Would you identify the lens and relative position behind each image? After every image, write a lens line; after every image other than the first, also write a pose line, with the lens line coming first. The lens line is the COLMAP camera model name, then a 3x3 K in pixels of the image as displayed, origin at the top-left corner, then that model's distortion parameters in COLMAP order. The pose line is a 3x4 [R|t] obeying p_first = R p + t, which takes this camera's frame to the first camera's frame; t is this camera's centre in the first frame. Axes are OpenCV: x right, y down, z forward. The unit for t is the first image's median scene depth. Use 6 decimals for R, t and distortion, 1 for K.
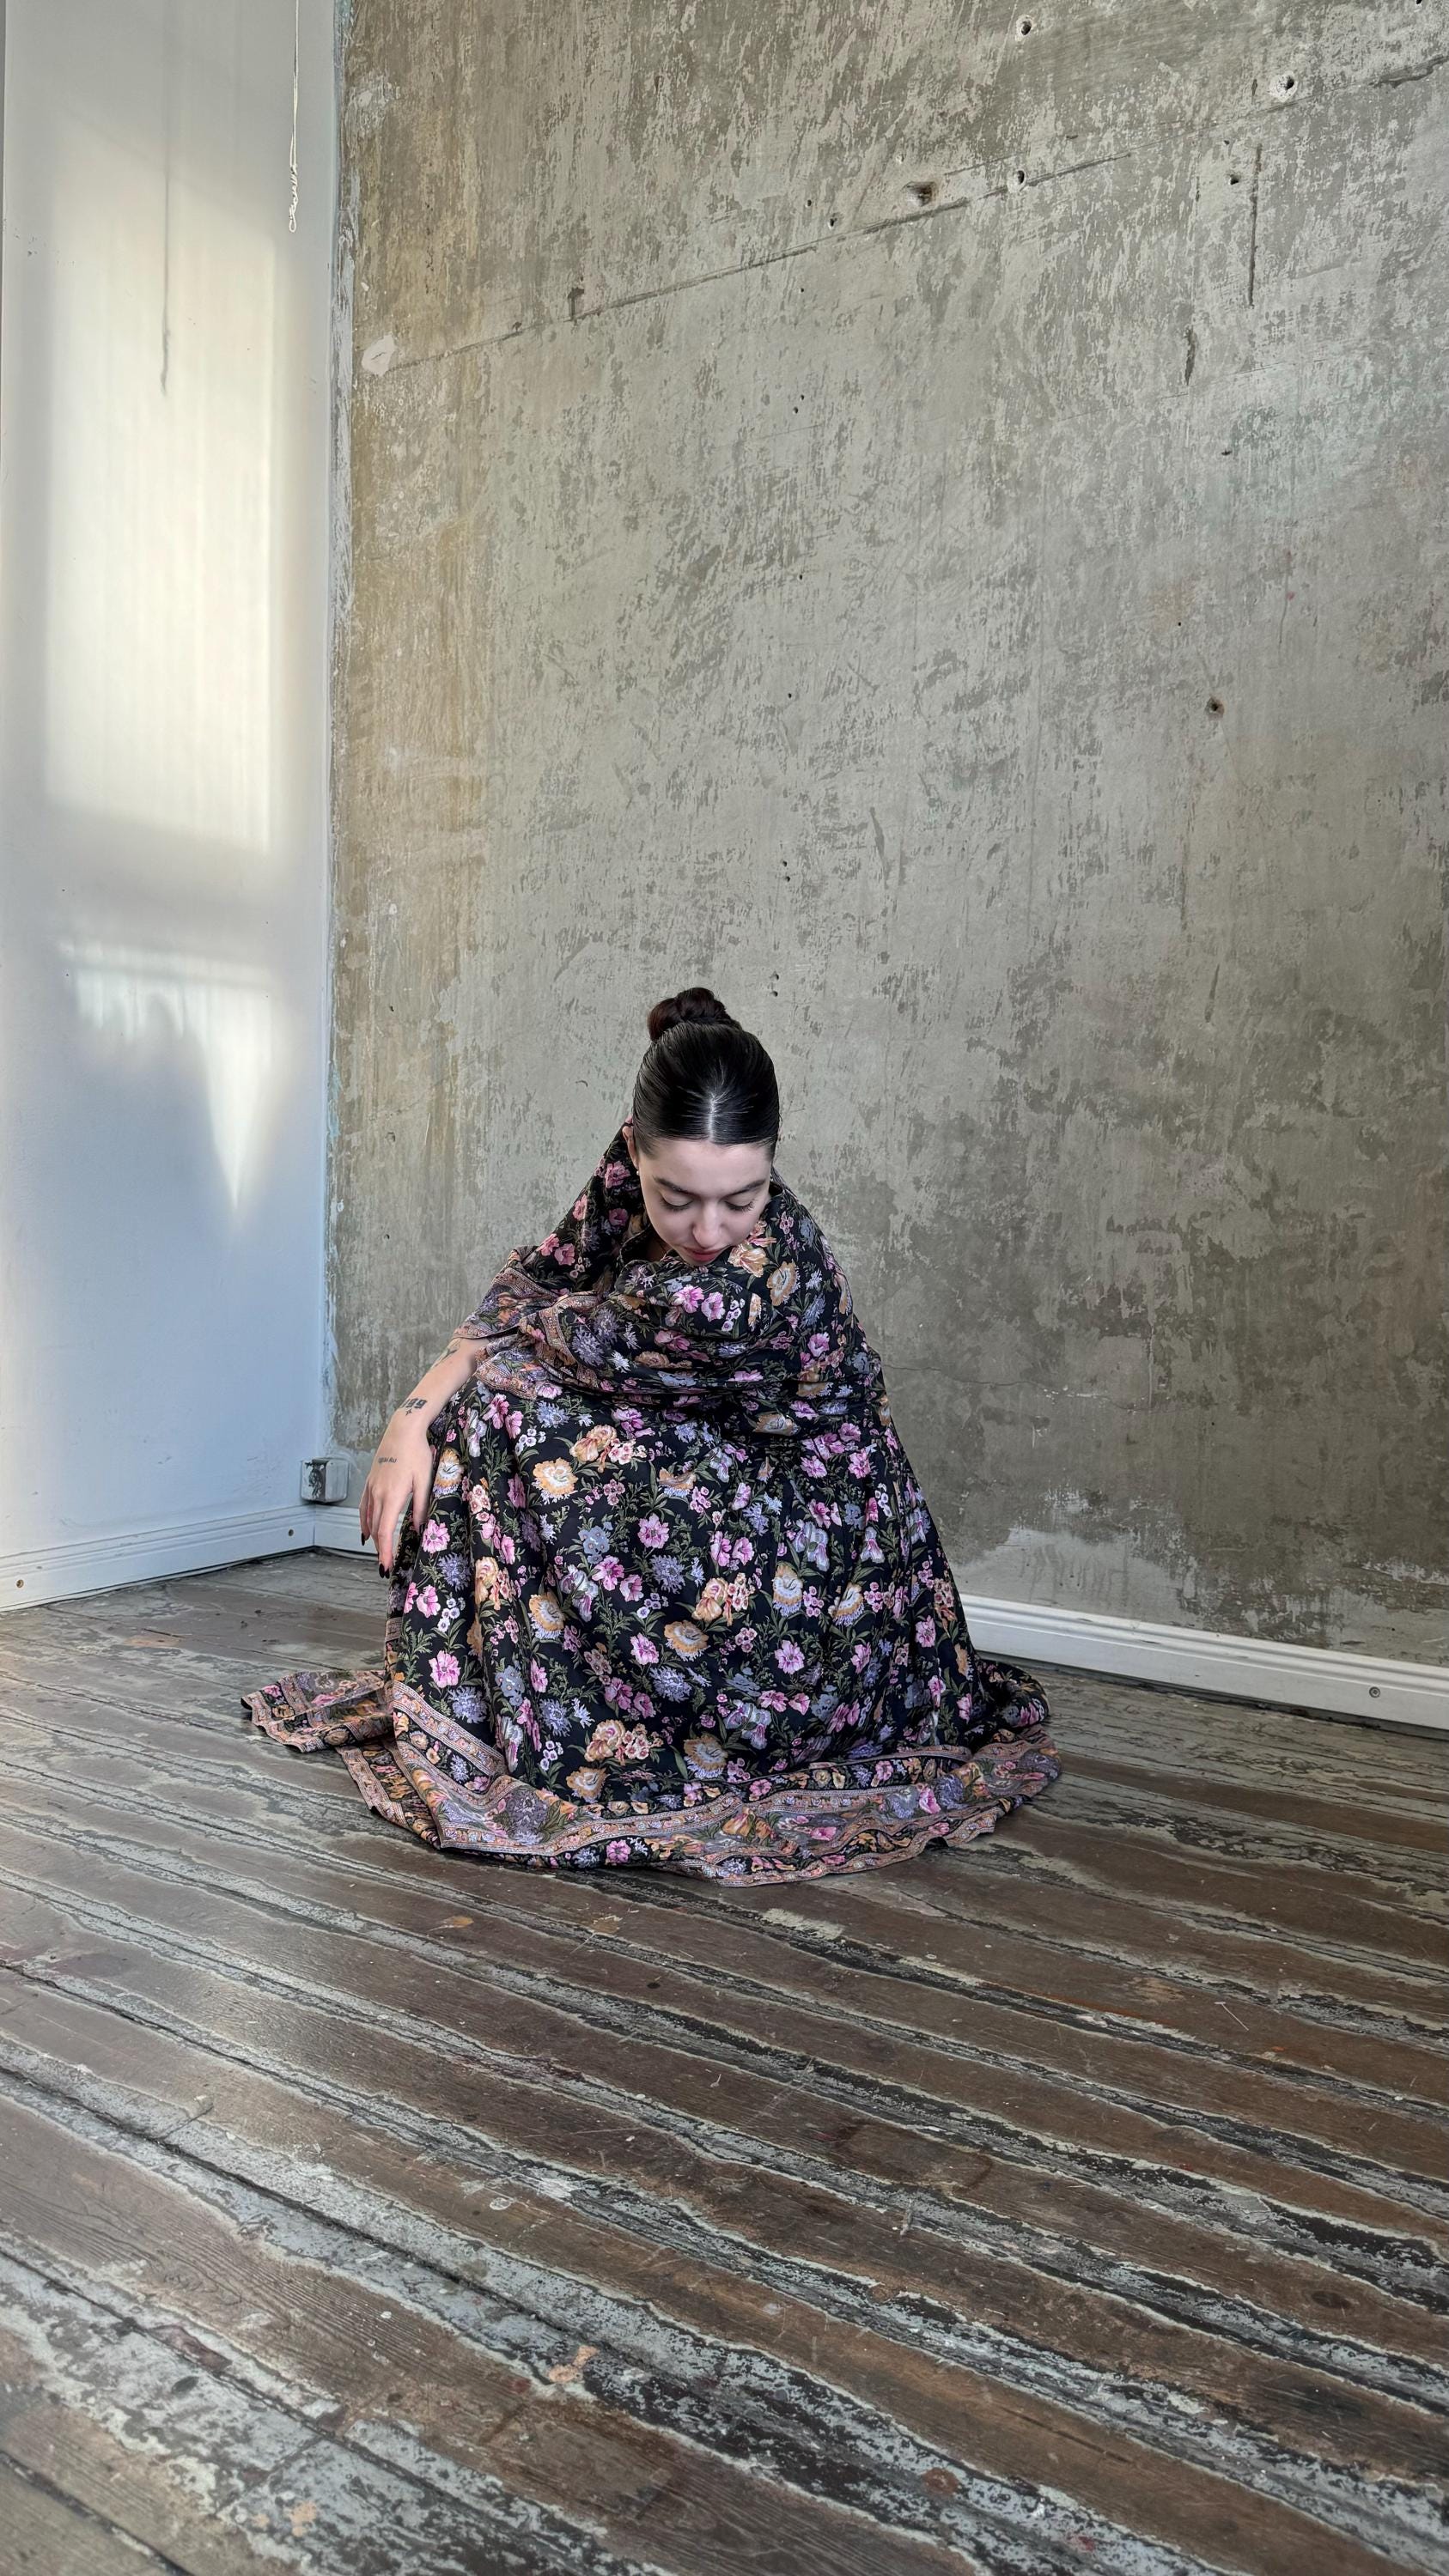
lens RADIAL K [[1816.9, 0, 718.7], [0, 1816.9, 1291.5], [0, 0, 1]] dist [-0.003586, -0.012594]
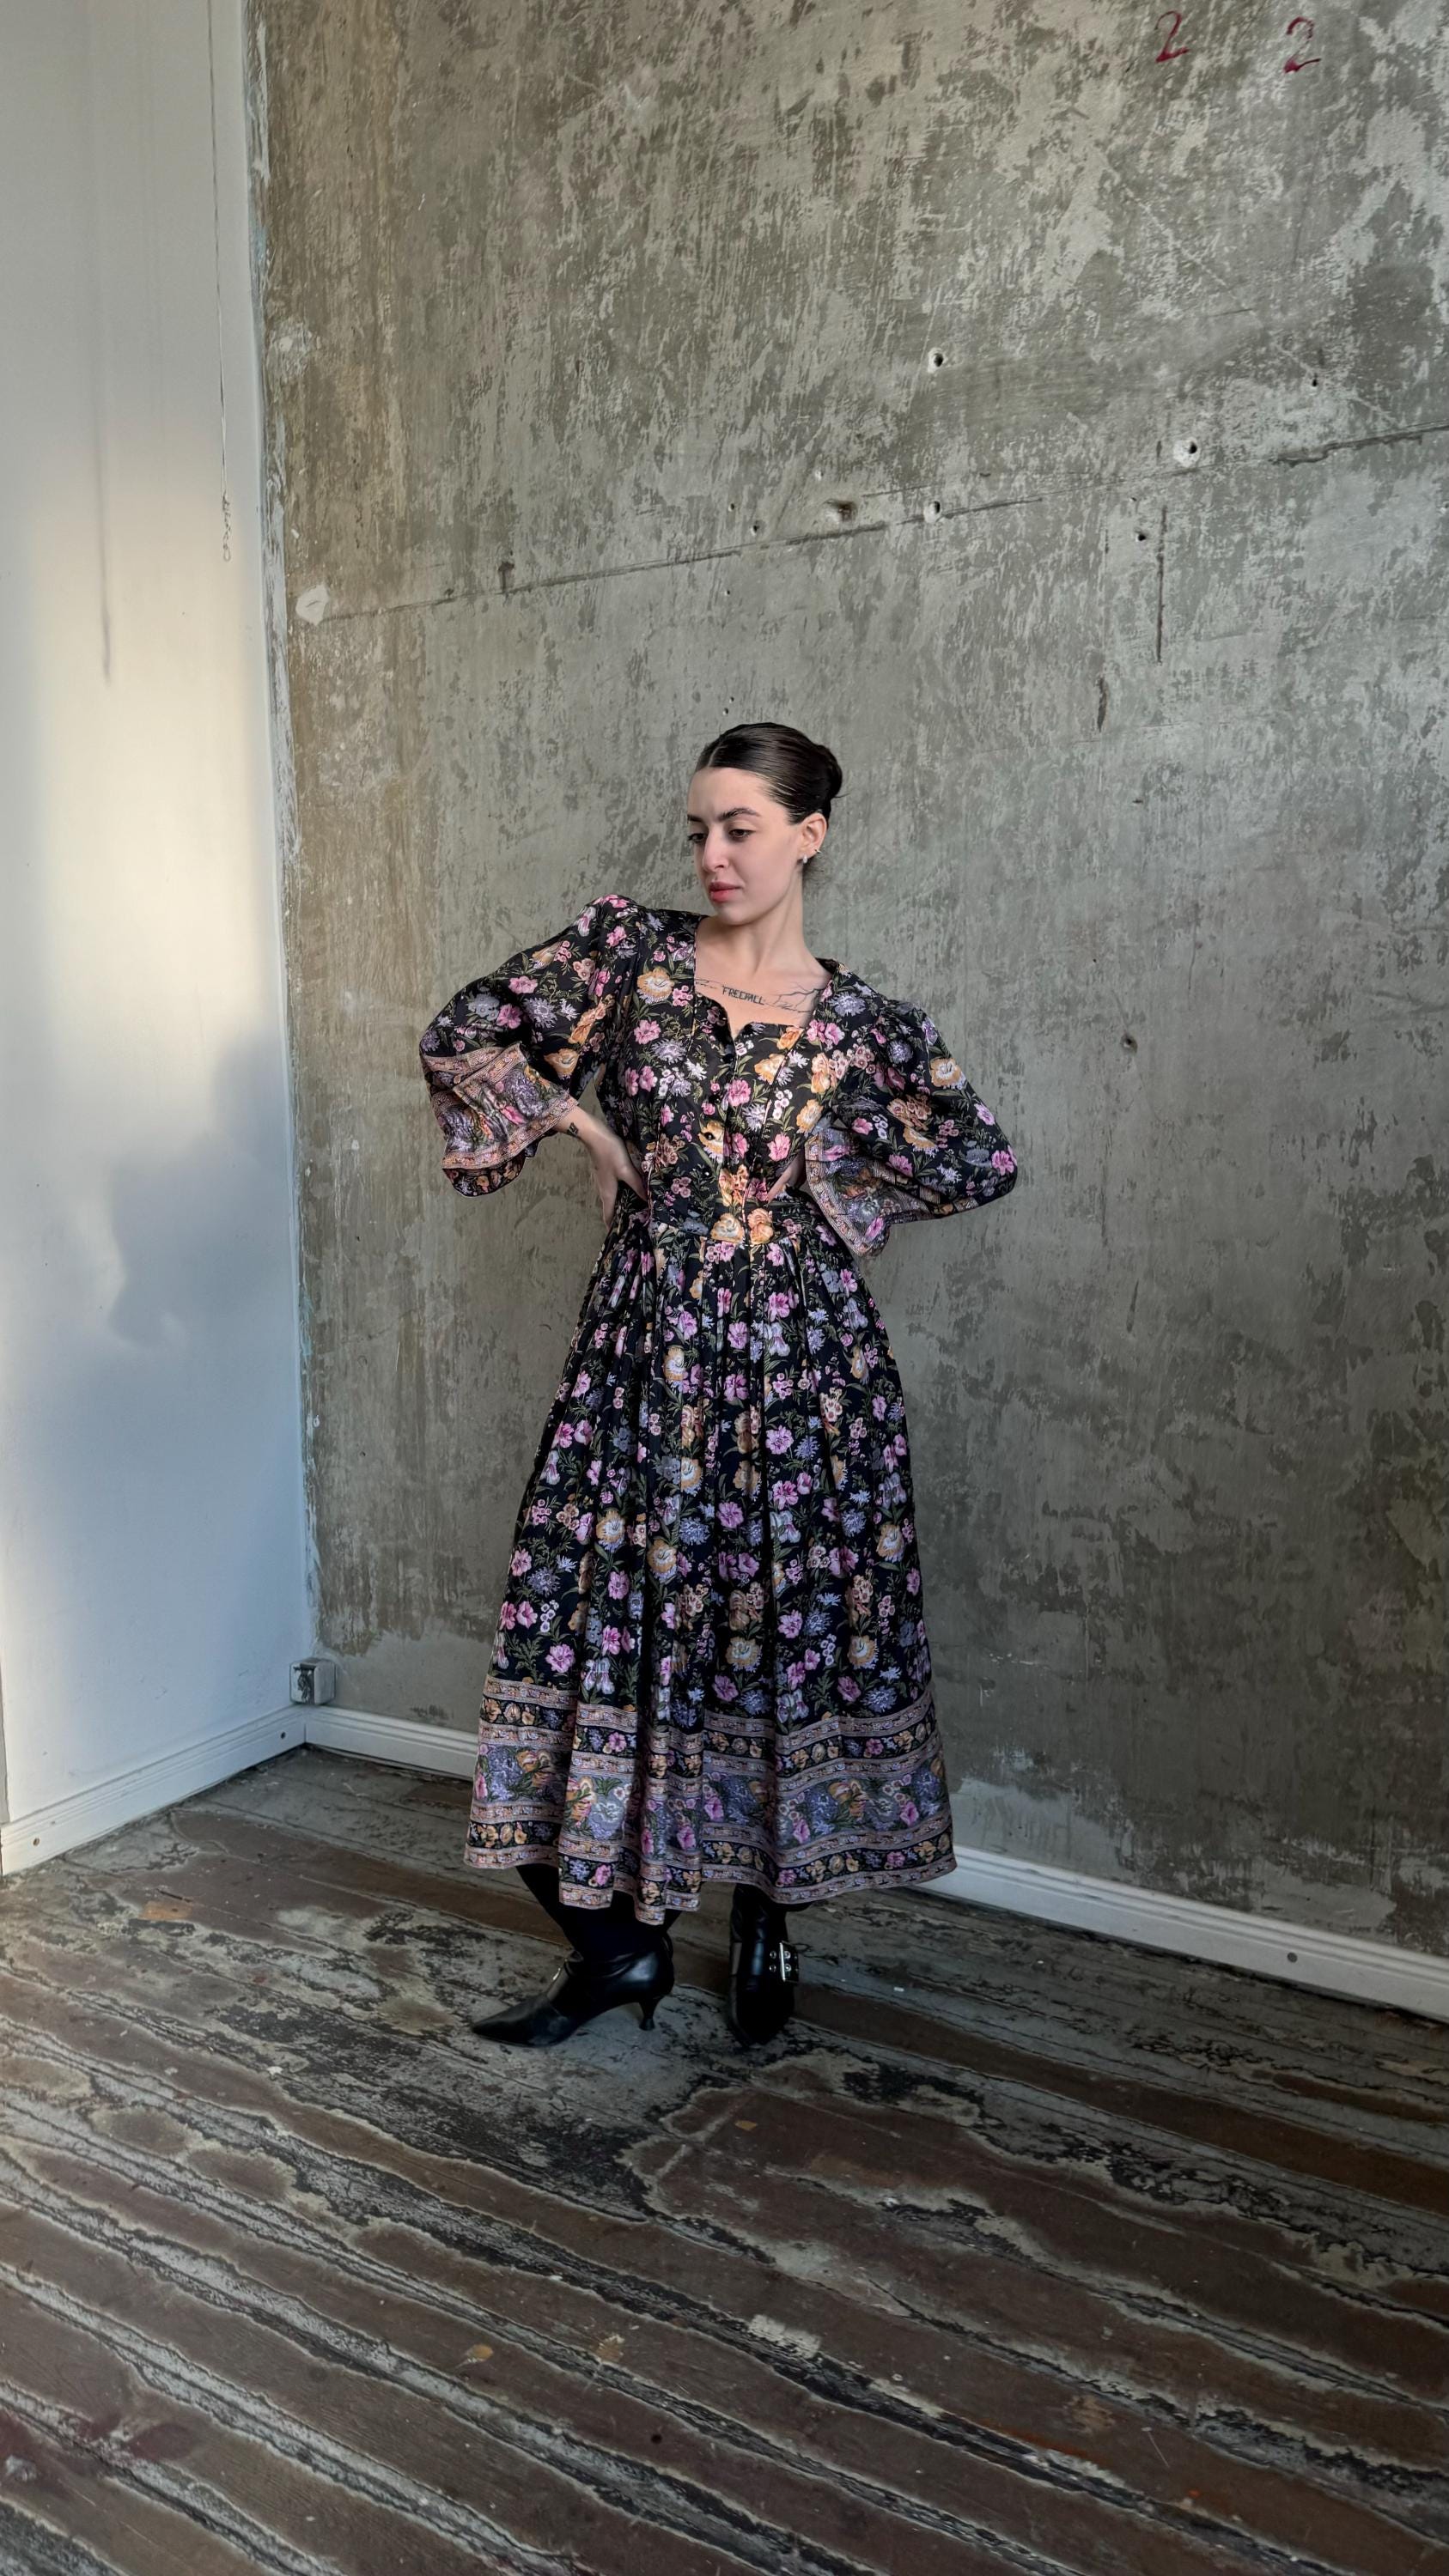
lens RADIAL K [[1816.4, 0, 723.3], [0, 1816.4, 1282.5], [0, 0, 1]] dist [-0.001596, -0.014720]
pose [[0.998965, -0.037278, 0.026071, 0.002011], [0.035454, 0.997107, 0.067230, -0.251878], [-0.028502, -0.066236, 0.997397, -0.057267]]
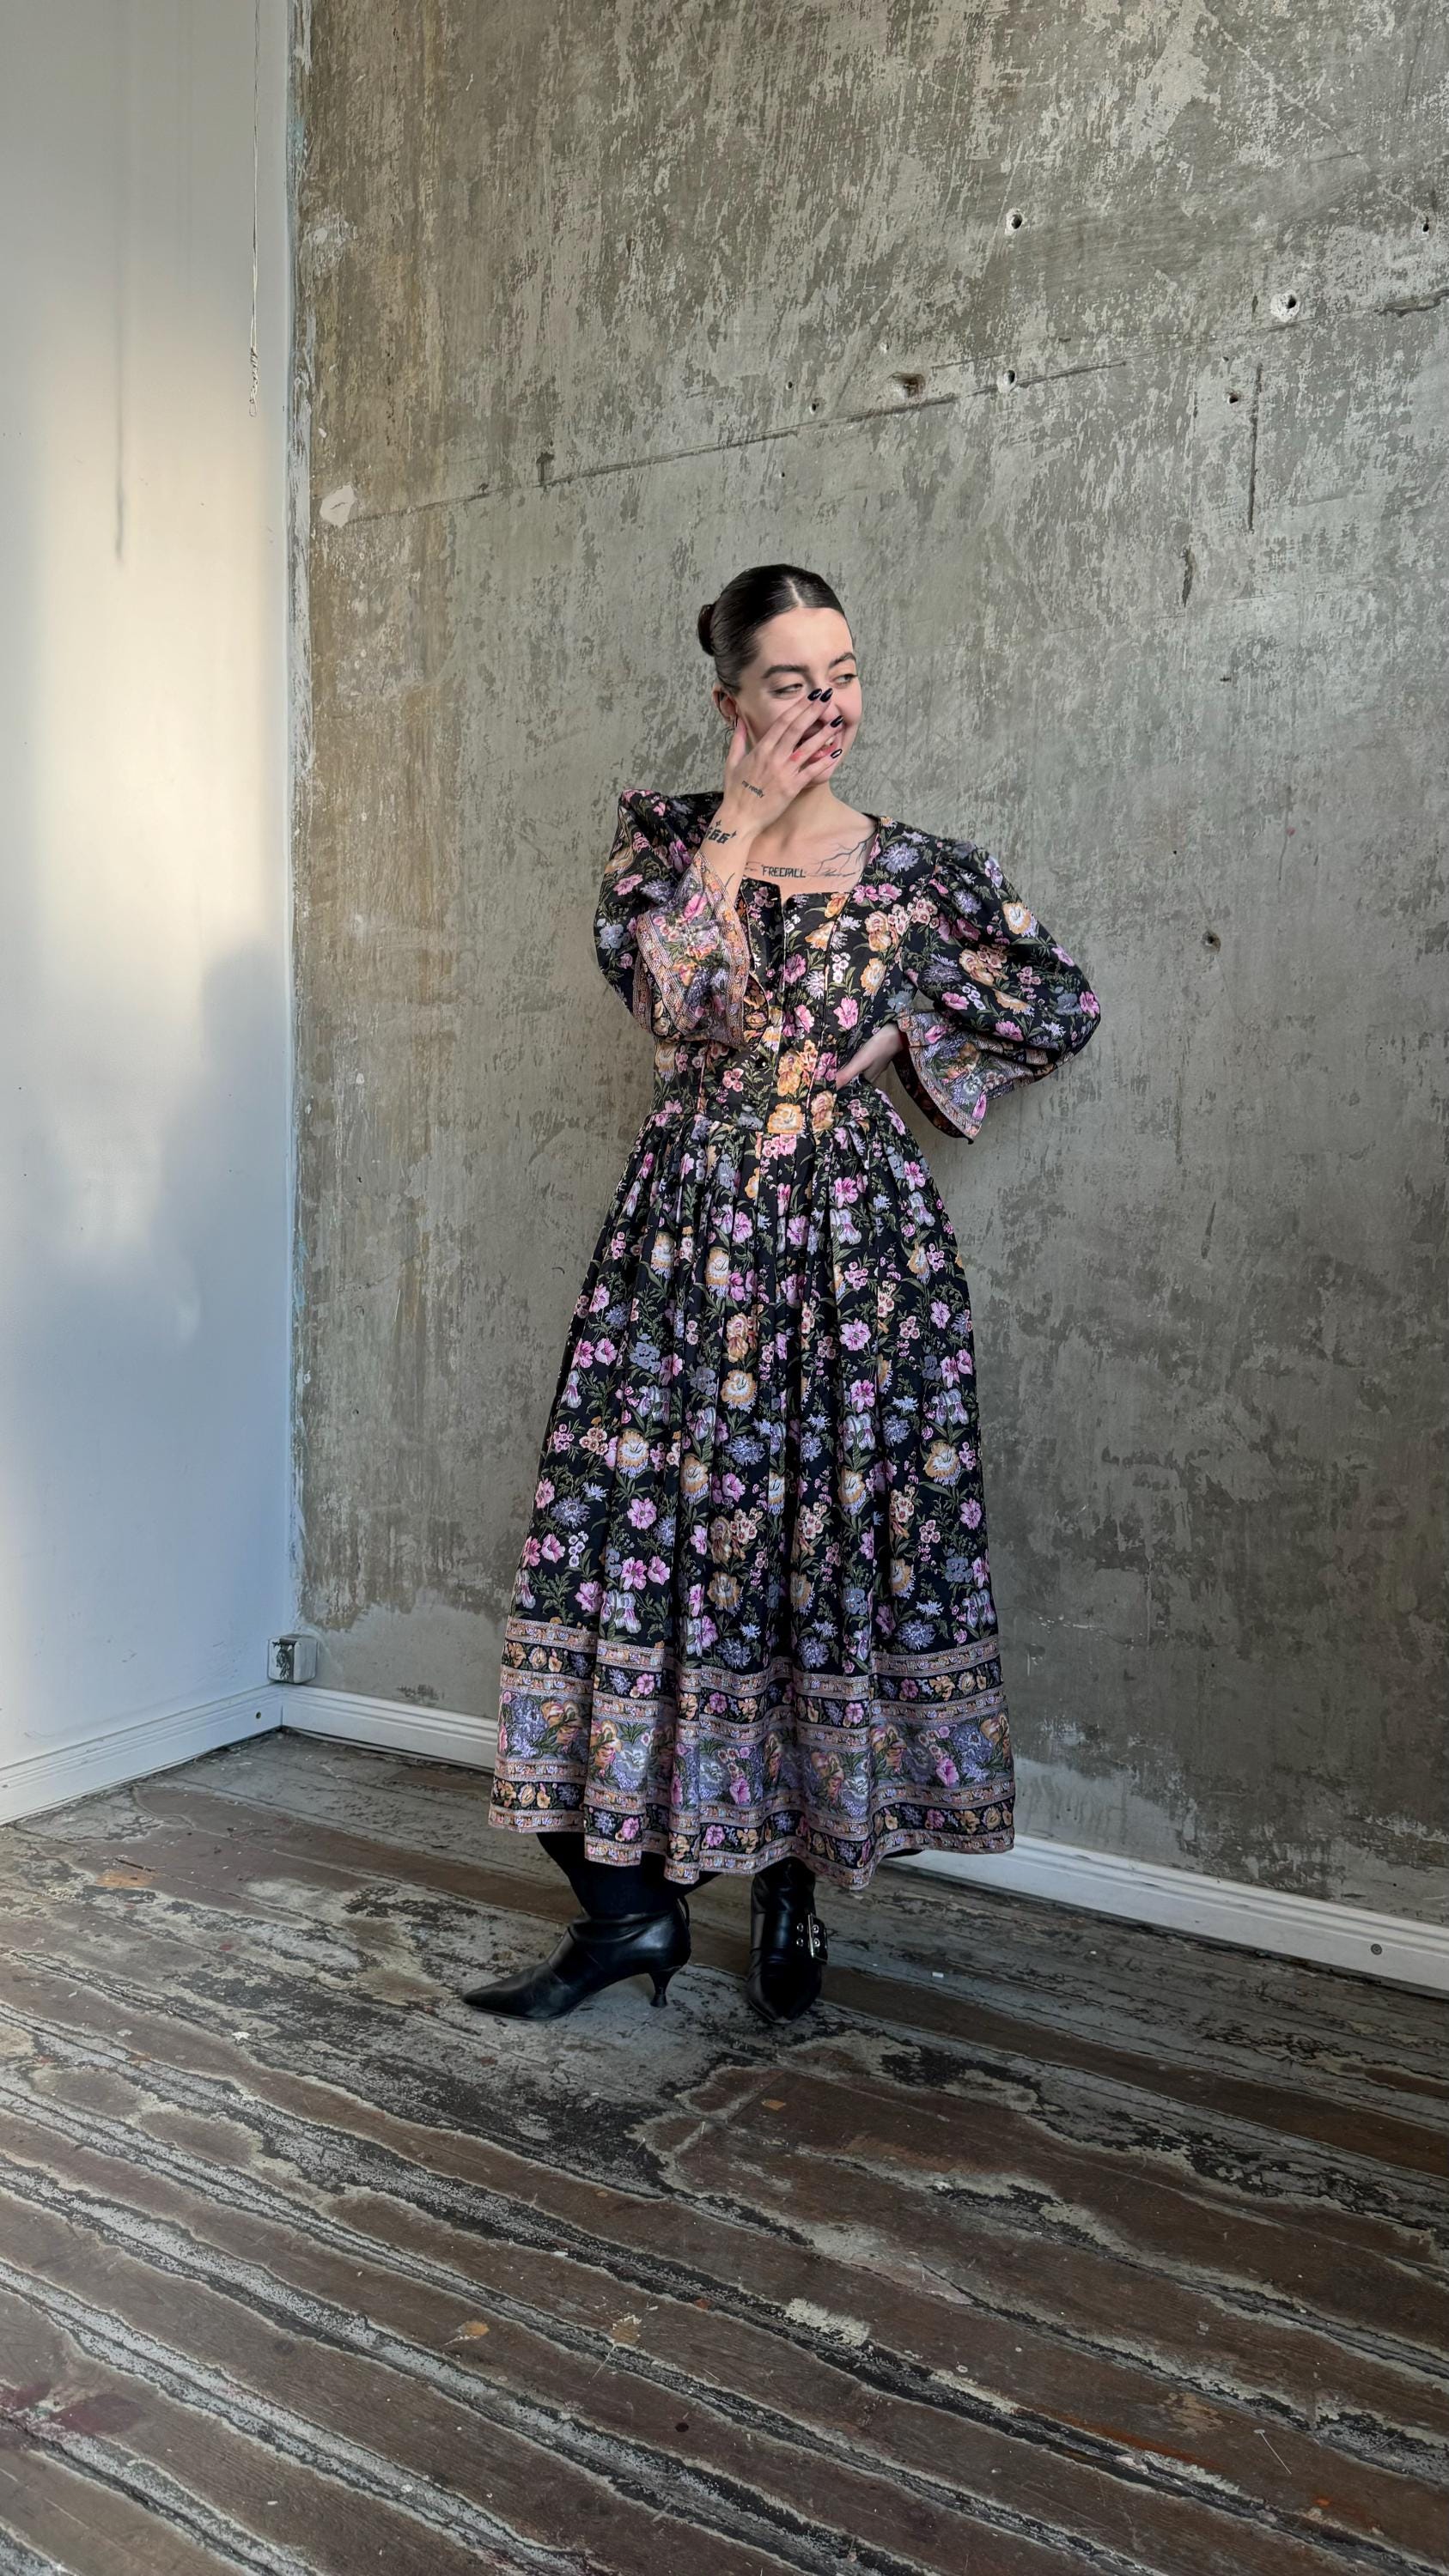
lens RADIAL K [[1832.0, 0, 713.0], [0, 1832.0, 1288.5], [0, 0, 1]] dist [-0.003203, -0.009064]
pose [[0.999501, -0.007682, 0.030647, -0.026840], [0.007152, 0.999824, 0.017365, -0.146764], [-0.030775, -0.017137, 0.999379, 0.017247]]
